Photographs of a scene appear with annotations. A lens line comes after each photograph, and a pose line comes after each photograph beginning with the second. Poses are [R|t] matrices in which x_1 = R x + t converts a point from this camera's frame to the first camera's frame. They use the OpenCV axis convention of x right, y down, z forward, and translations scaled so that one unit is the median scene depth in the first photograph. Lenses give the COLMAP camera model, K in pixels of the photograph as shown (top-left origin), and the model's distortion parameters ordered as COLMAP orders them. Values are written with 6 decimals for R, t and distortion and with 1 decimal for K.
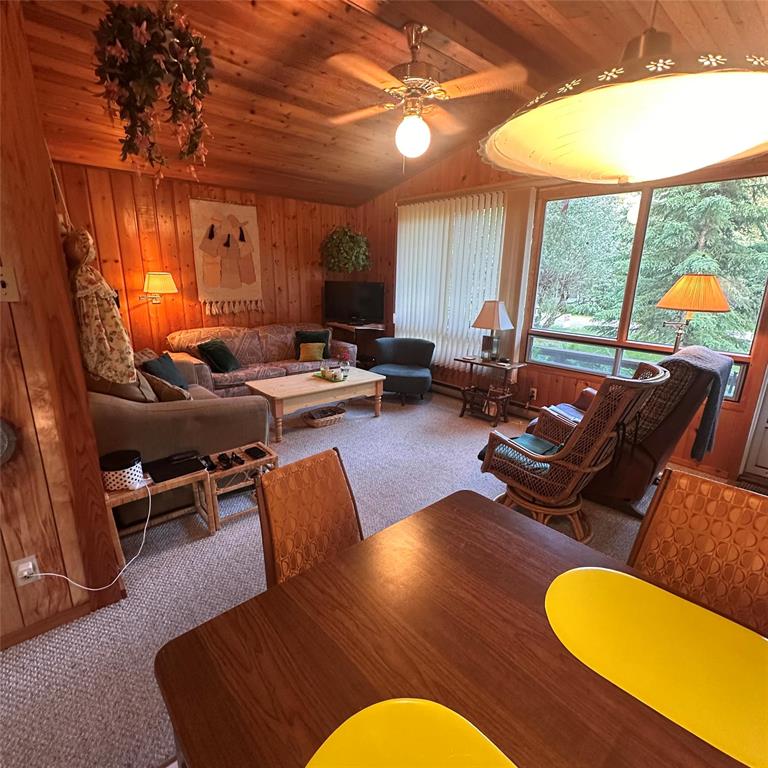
lens RADIAL K [[405.7, 0, 383.6], [0, 405.7, 383.8], [0, 0, 1]] dist [-0.000244, 0.000603]
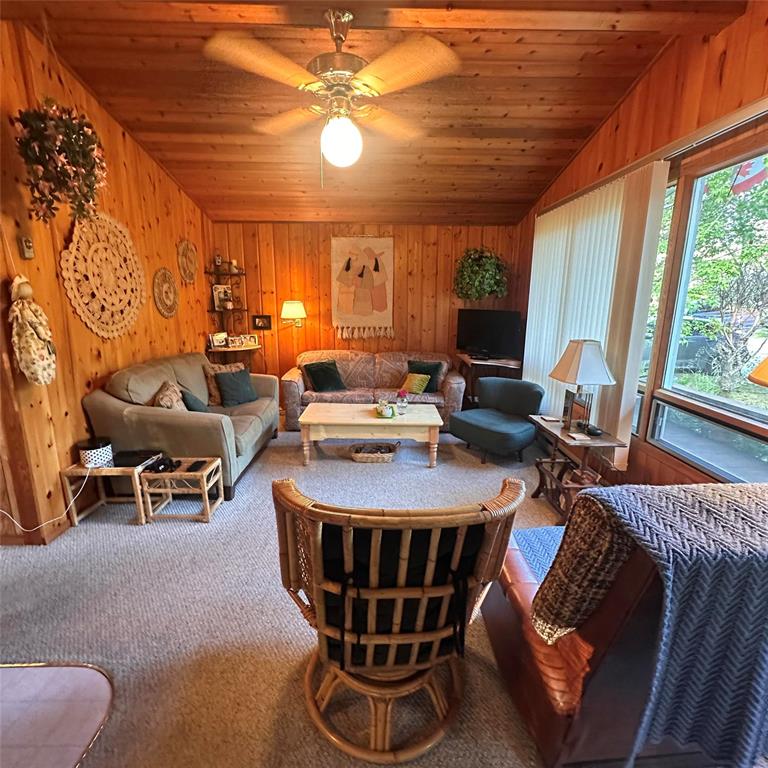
lens RADIAL K [[405.7, 0, 385.3], [0, 405.7, 384.2], [0, 0, 1]] dist [-0.000244, 0.000603]
pose [[0.760693, 0.124274, -0.637105, 0.390139], [-0.162426, 0.986720, -0.001464, -0.067328], [0.628462, 0.104596, 0.770776, 0.244485]]
